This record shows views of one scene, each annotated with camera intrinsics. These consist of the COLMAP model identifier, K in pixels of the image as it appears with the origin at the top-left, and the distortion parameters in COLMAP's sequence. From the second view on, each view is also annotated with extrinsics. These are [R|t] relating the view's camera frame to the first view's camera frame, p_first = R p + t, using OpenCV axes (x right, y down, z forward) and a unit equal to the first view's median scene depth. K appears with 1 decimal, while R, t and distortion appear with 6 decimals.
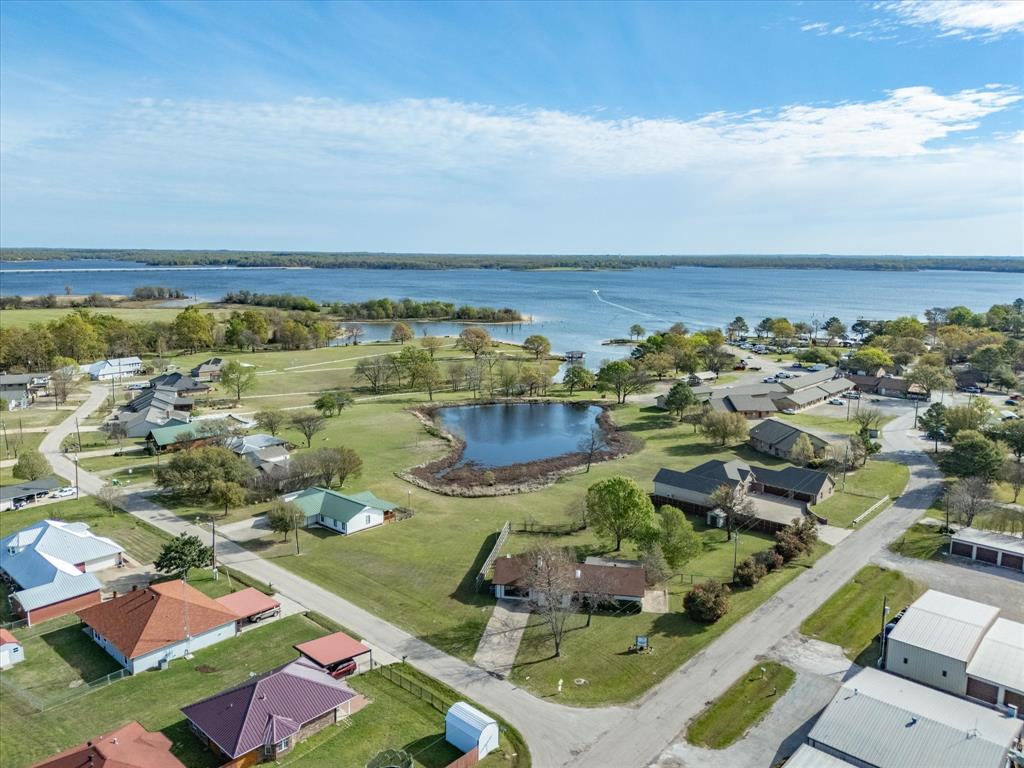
lens RADIAL K [[743.1, 0, 512.0], [0, 743.1, 384.0], [0, 0, 1]] dist [0.048981, -0.003428]
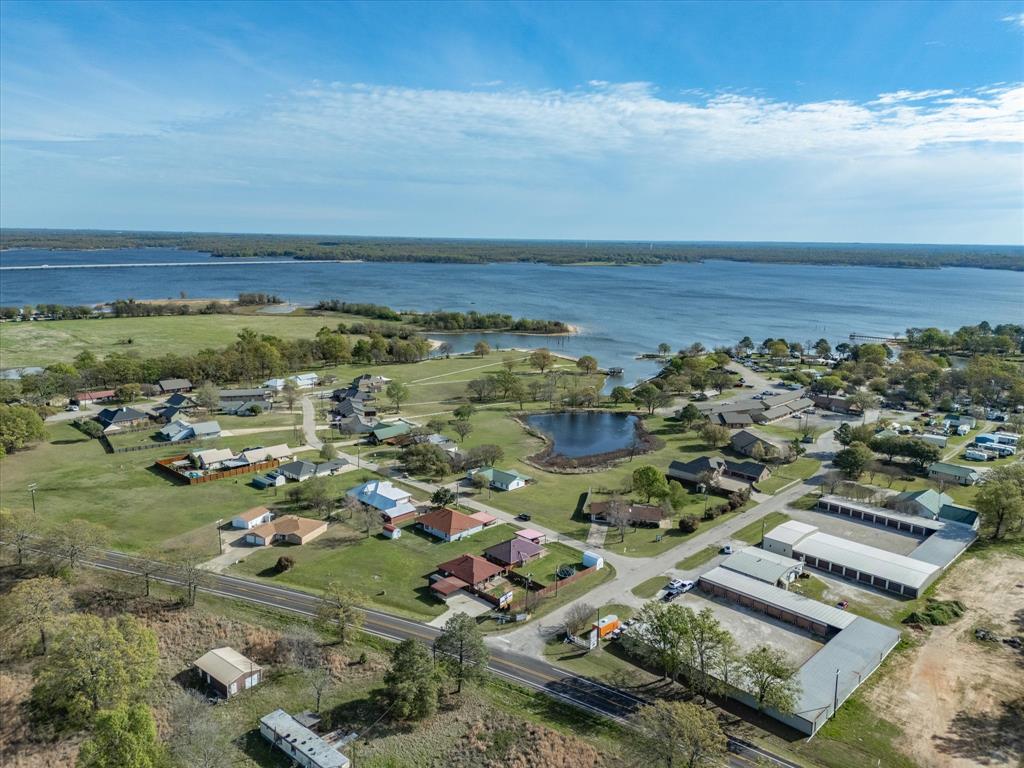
lens RADIAL K [[743.1, 0, 512.0], [0, 743.1, 384.0], [0, 0, 1]] dist [0.048981, -0.003428]
pose [[0.999192, 0.017871, -0.035999, -0.116270], [-0.016938, 0.999517, 0.026072, -0.102535], [0.036448, -0.025441, 0.999012, -0.738908]]
